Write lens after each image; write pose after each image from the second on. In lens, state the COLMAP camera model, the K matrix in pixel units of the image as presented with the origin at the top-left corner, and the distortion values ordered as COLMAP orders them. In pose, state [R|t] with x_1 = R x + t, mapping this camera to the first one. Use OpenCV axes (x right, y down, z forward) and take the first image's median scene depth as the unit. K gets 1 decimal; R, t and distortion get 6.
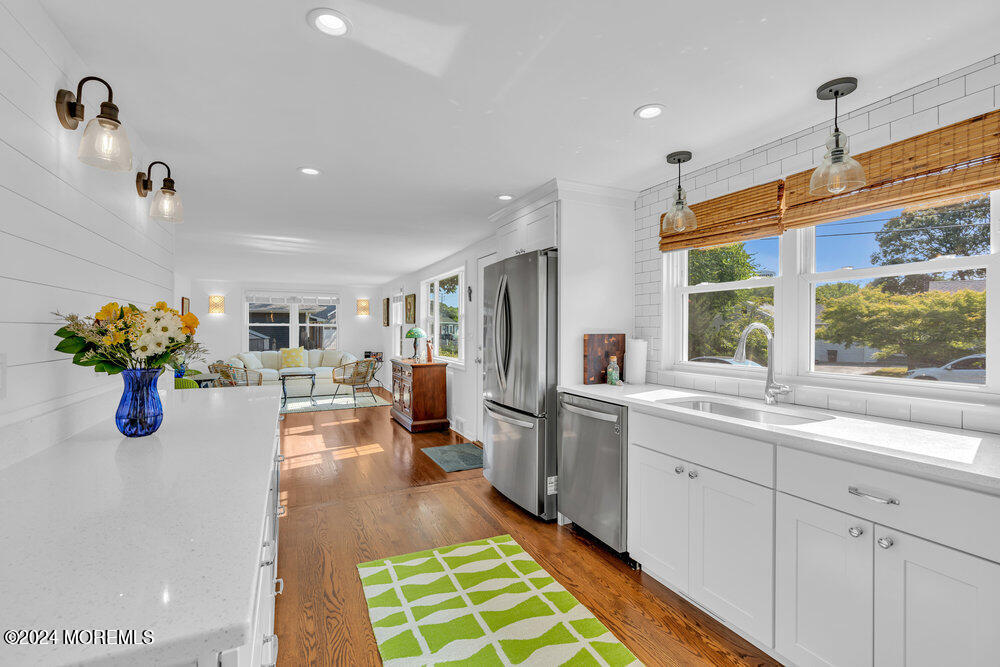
lens RADIAL K [[453.9, 0, 501.9], [0, 453.9, 334.9], [0, 0, 1]] dist [-0.007059, 0.000164]
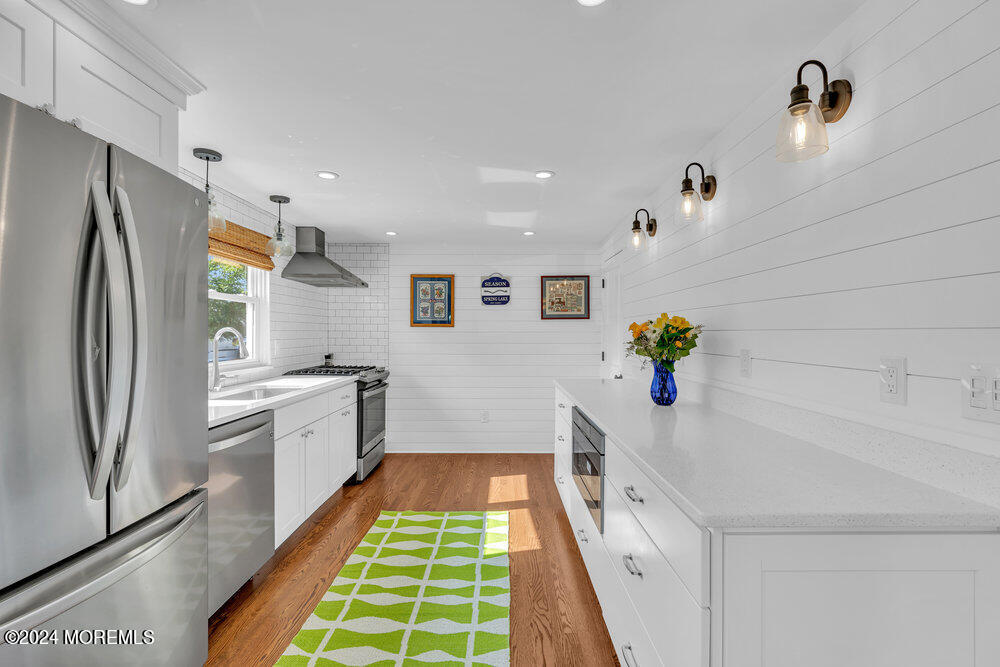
lens RADIAL K [[451.8, 0, 501.0], [0, 451.8, 332.9], [0, 0, 1]] dist [-0.002500, 0.000545]
pose [[-0.904810, -0.002968, 0.425806, -0.552231], [0.000744, 0.999963, 0.008550, -0.016774], [-0.425815, 0.008053, -0.904774, 1.498731]]
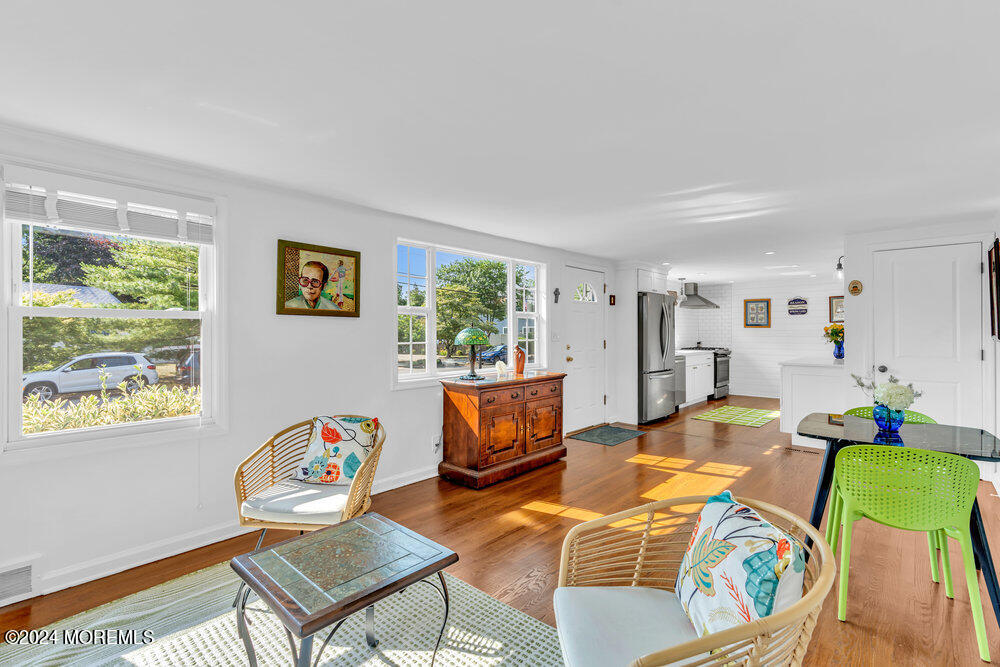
lens RADIAL K [[451.8, 0, 501.0], [0, 451.8, 332.9], [0, 0, 1]] dist [-0.002500, 0.000545]
pose [[-0.372977, -0.003166, 0.927835, -1.908826], [0.009942, 0.999923, 0.007409, -0.030500], [-0.927787, 0.011988, -0.372917, 2.961149]]
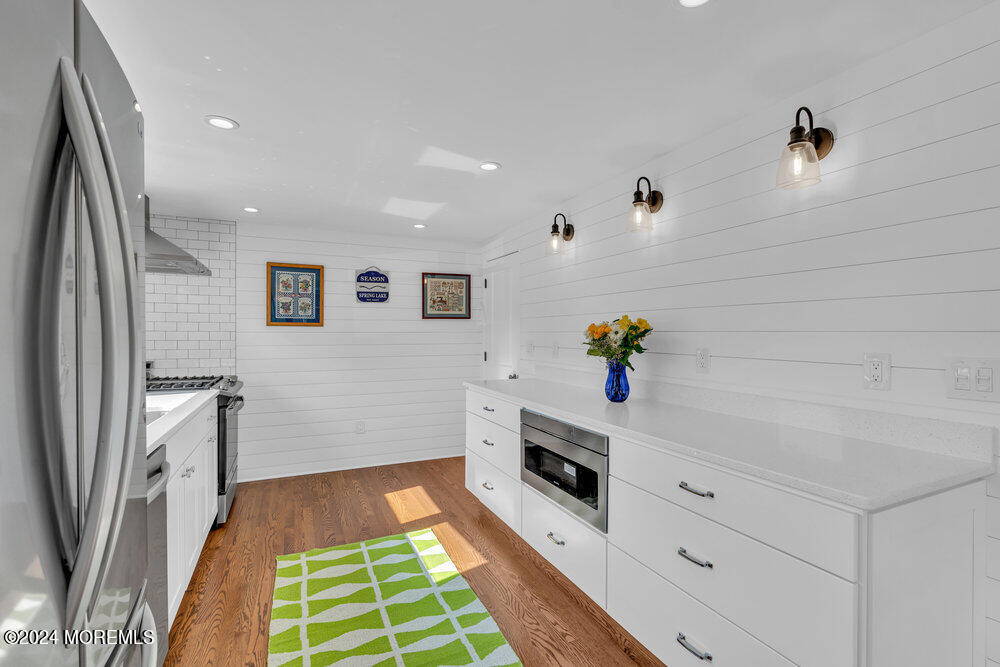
lens RADIAL K [[453.9, 0, 501.9], [0, 453.9, 334.9], [0, 0, 1]] dist [-0.007059, 0.000164]
pose [[-0.999993, -0.002369, 0.002910, -0.233104], [-0.002327, 0.999897, 0.014169, -0.019595], [-0.002943, 0.014162, -0.999895, 1.505172]]
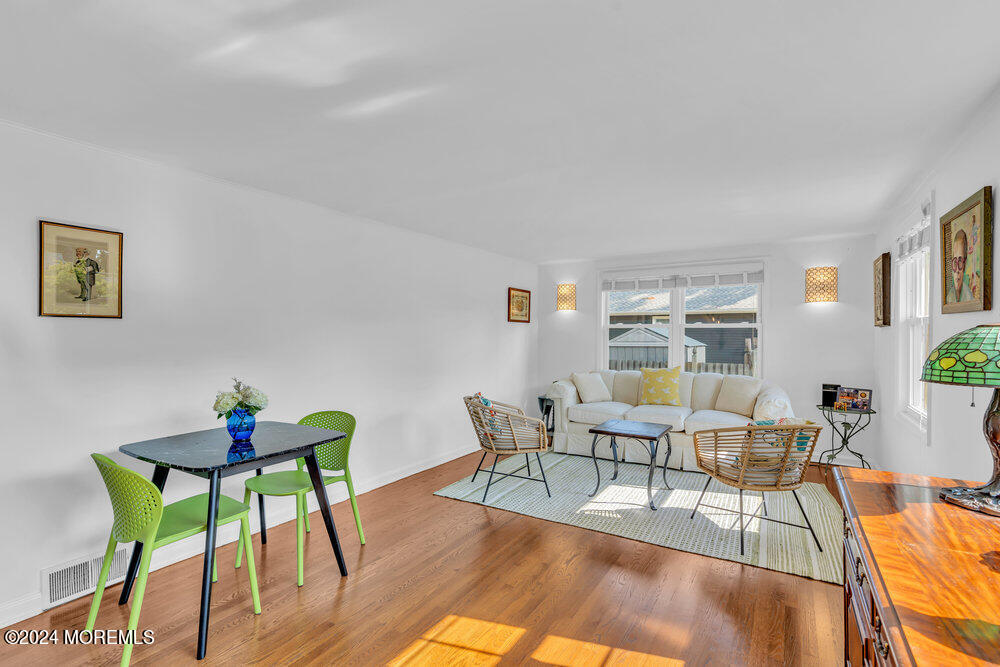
lens RADIAL K [[451.8, 0, 501.0], [0, 451.8, 332.9], [0, 0, 1]] dist [-0.002500, 0.000545]
pose [[0.533321, -0.002304, -0.845910, -0.362959], [-0.010294, 0.999905, -0.009213, -0.020967], [0.845850, 0.013621, 0.533246, 1.854212]]
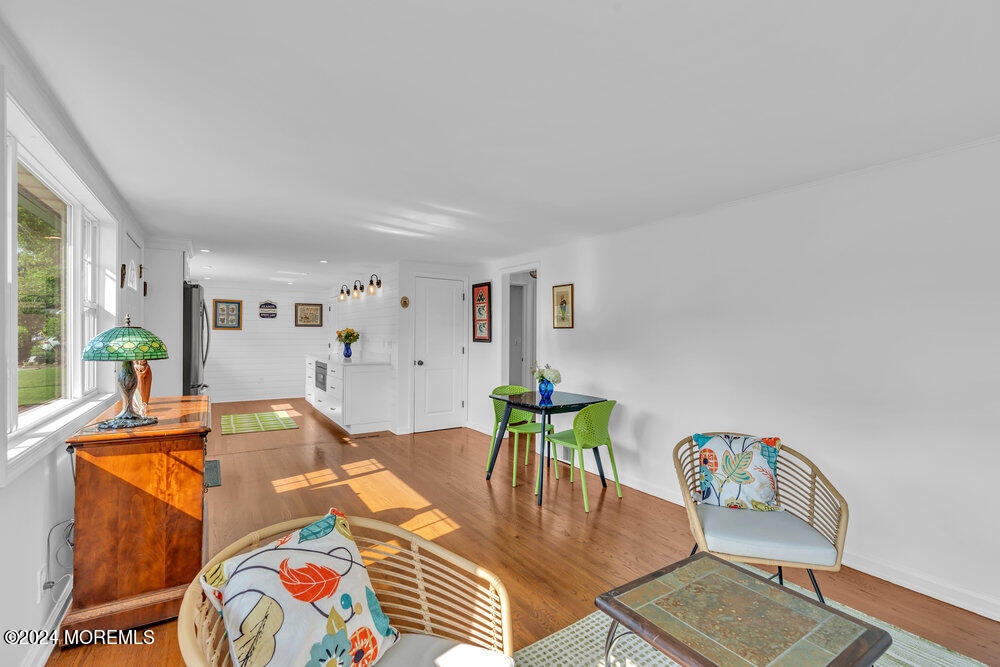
lens RADIAL K [[451.8, 0, 501.0], [0, 451.8, 332.9], [0, 0, 1]] dist [-0.002500, 0.000545]
pose [[-0.991314, -0.009018, -0.131210, -1.015354], [-0.009731, 0.999941, 0.004798, -0.037454], [0.131159, 0.006033, -0.991343, 3.358025]]
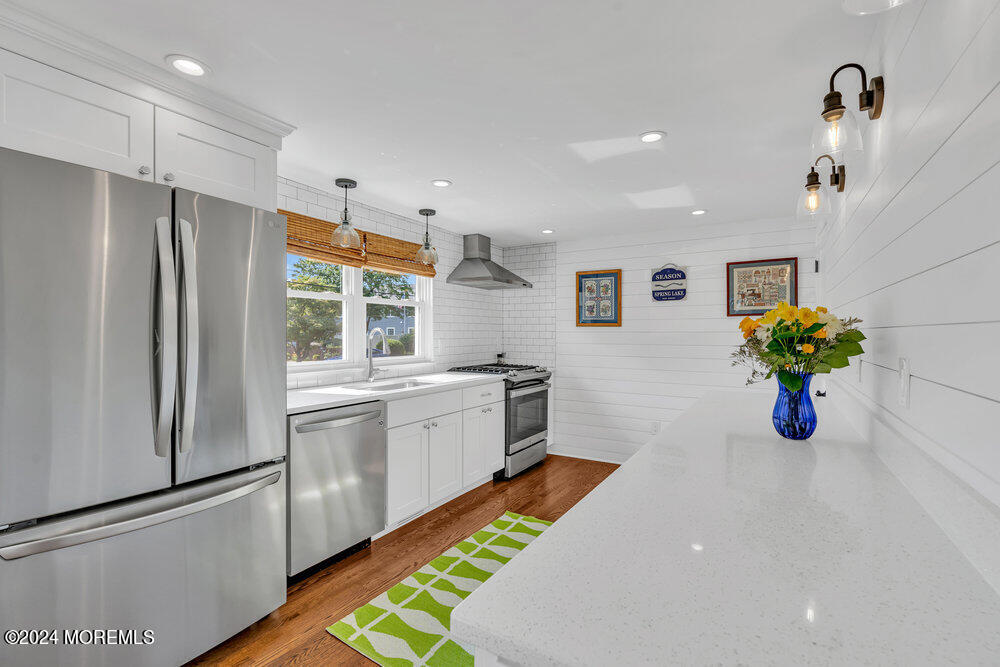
lens RADIAL K [[451.8, 0, 501.0], [0, 451.8, 332.9], [0, 0, 1]] dist [-0.002500, 0.000545]
pose [[-0.554607, -0.002468, 0.832109, -0.742326], [0.003864, 0.999977, 0.005541, -0.012384], [-0.832104, 0.006288, -0.554584, 1.223580]]
